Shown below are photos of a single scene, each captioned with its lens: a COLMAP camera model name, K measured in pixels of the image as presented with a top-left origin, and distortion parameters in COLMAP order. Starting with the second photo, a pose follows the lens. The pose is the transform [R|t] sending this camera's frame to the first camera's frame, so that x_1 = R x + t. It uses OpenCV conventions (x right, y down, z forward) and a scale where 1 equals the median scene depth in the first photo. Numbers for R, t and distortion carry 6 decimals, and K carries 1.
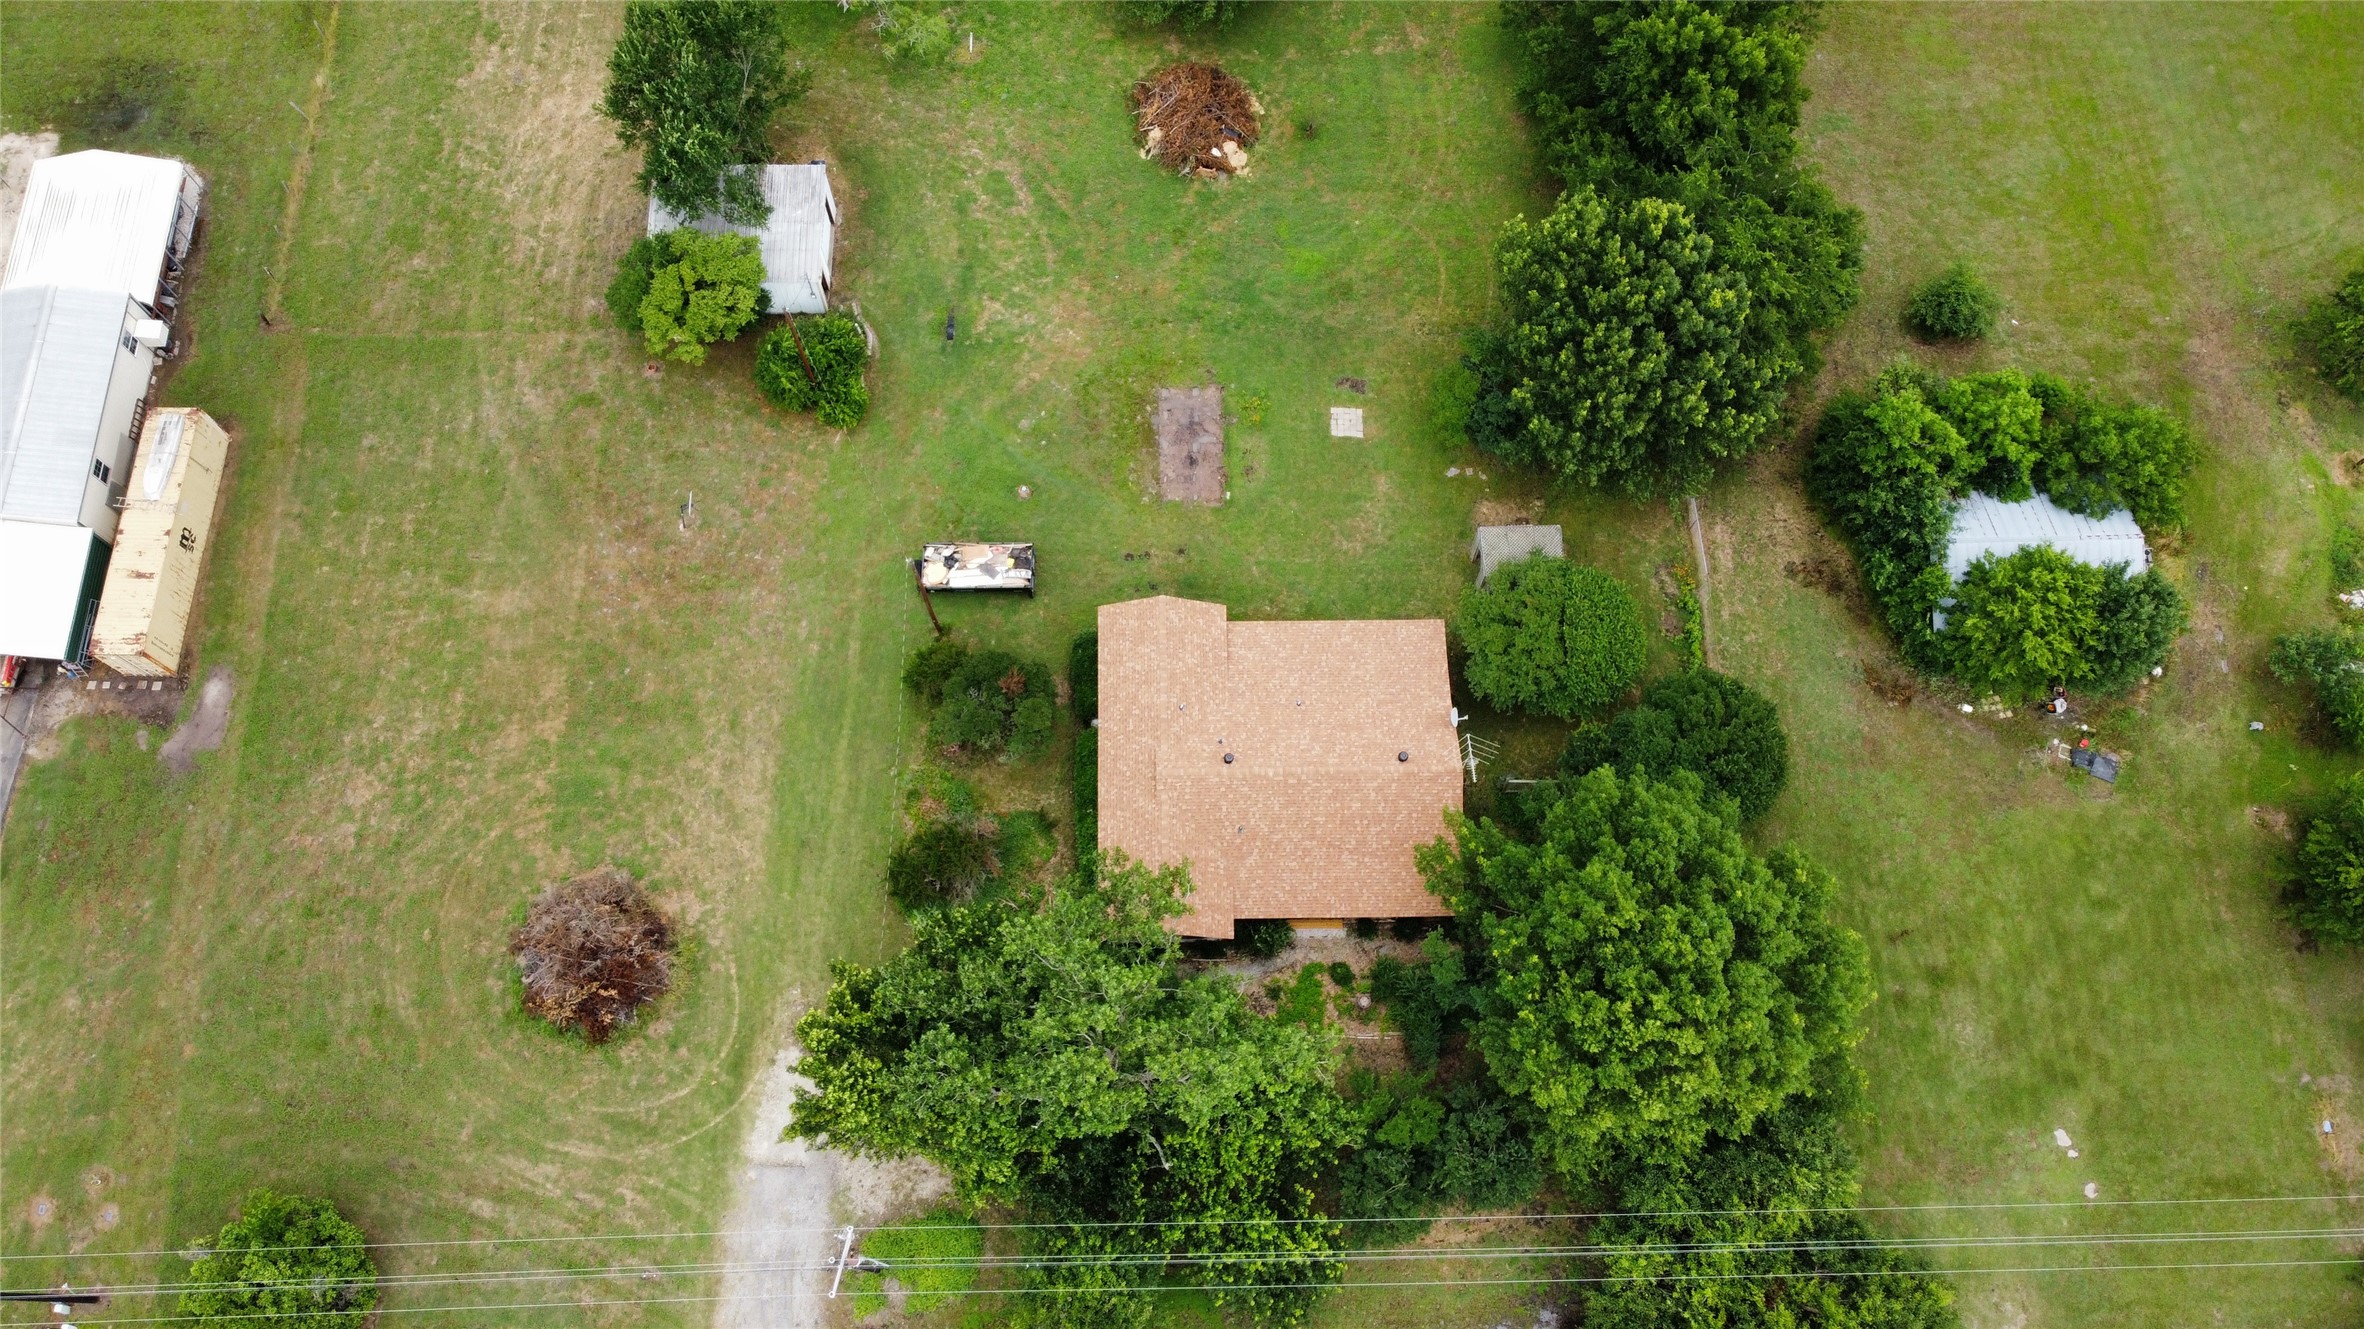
lens RADIAL K [[1816.8, 0, 1173.7], [0, 1816.8, 666.9], [0, 0, 1]] dist [-0.013570, -0.000147]
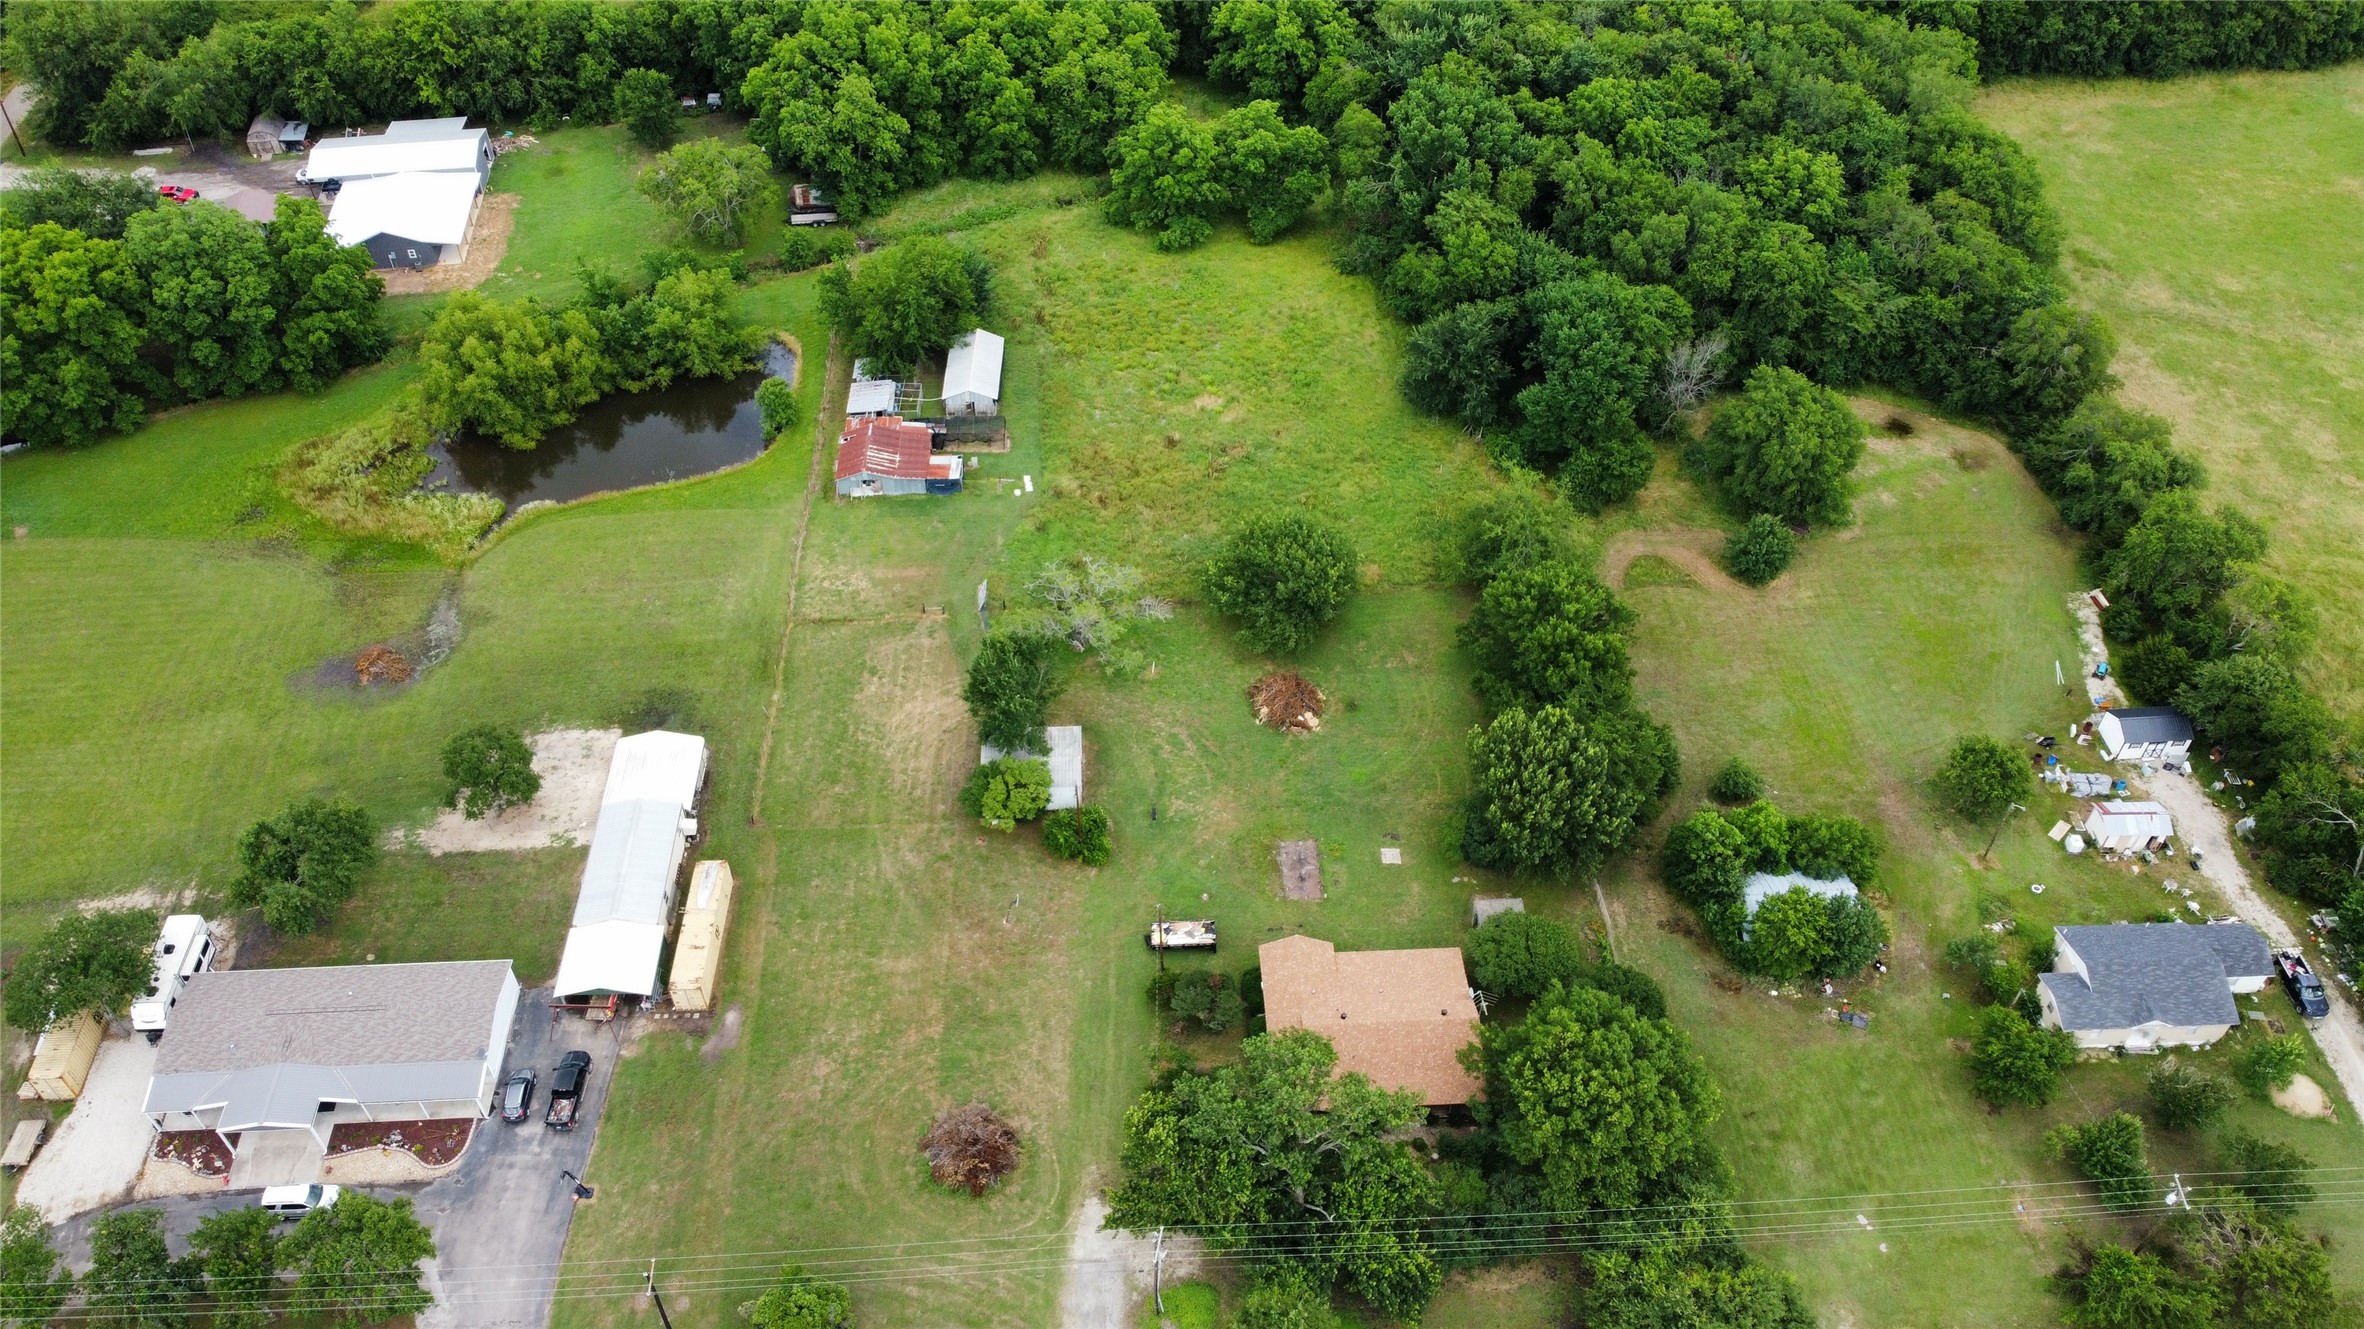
lens RADIAL K [[1816.8, 0, 1178.8], [0, 1816.8, 654.2], [0, 0, 1]] dist [-0.013570, -0.000147]
pose [[0.999325, -0.030385, 0.020641, -0.141725], [0.036236, 0.907594, -0.418282, 0.426126], [-0.006024, 0.418747, 0.908083, -0.666011]]
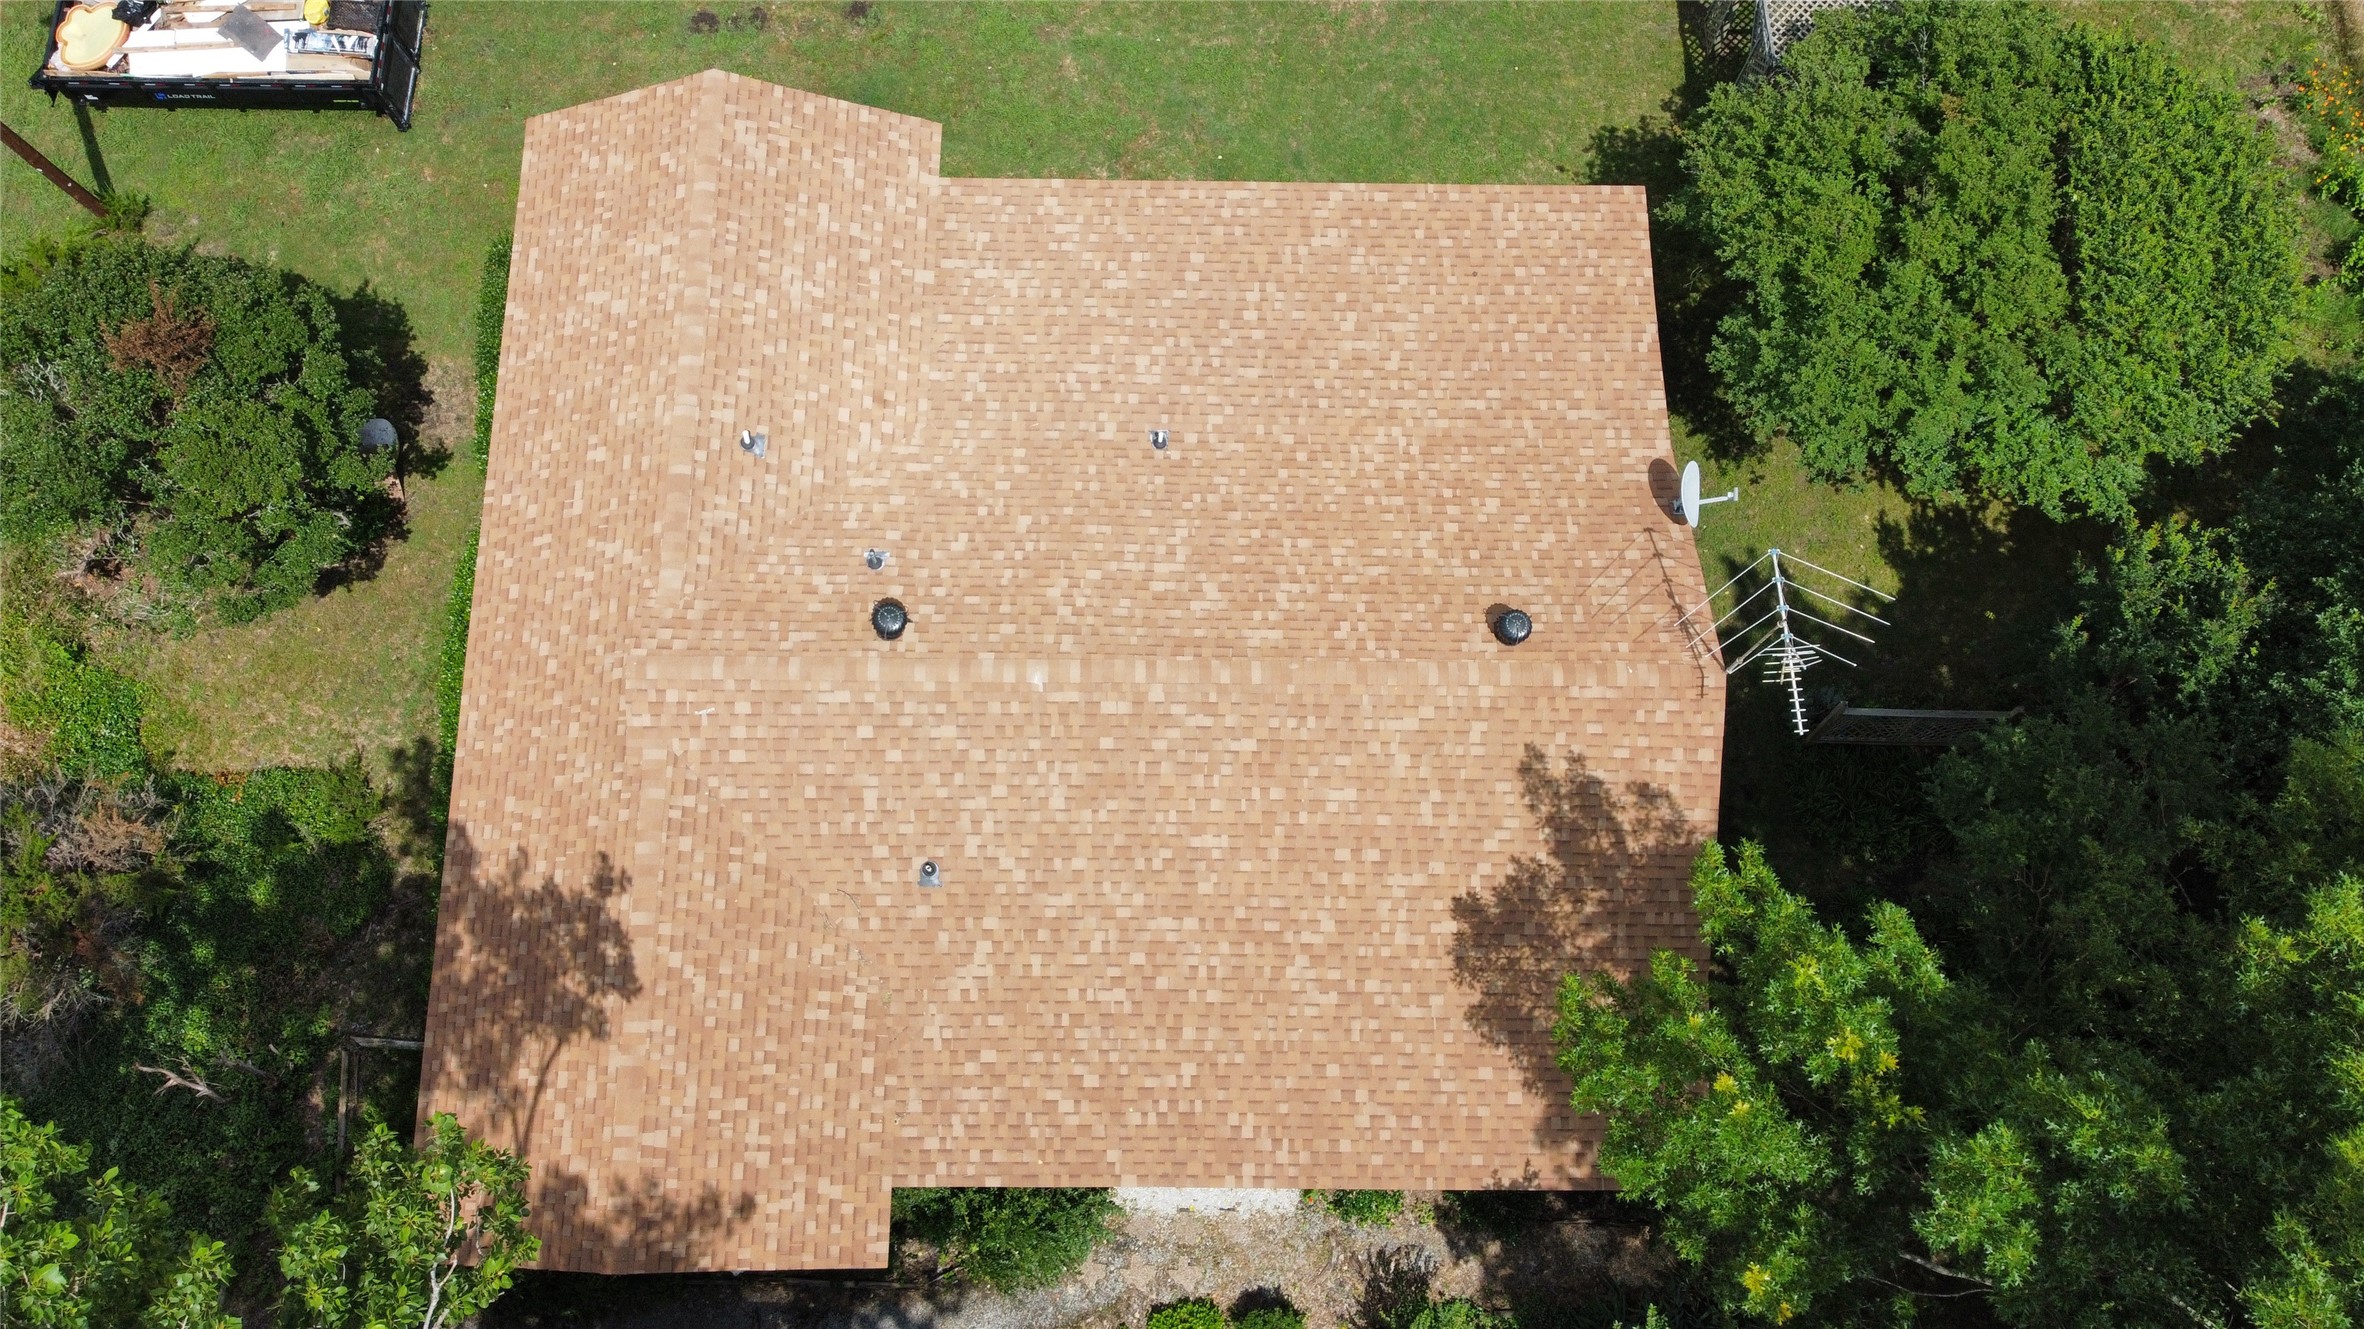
lens RADIAL K [[1816.8, 0, 1160.0], [0, 1816.8, 655.3], [0, 0, 1]] dist [-0.013570, -0.000147]
pose [[0.999628, 0.023159, -0.014425, 0.071393], [-0.021920, 0.996485, 0.080849, 0.030053], [0.016247, -0.080502, 0.996622, 0.676390]]
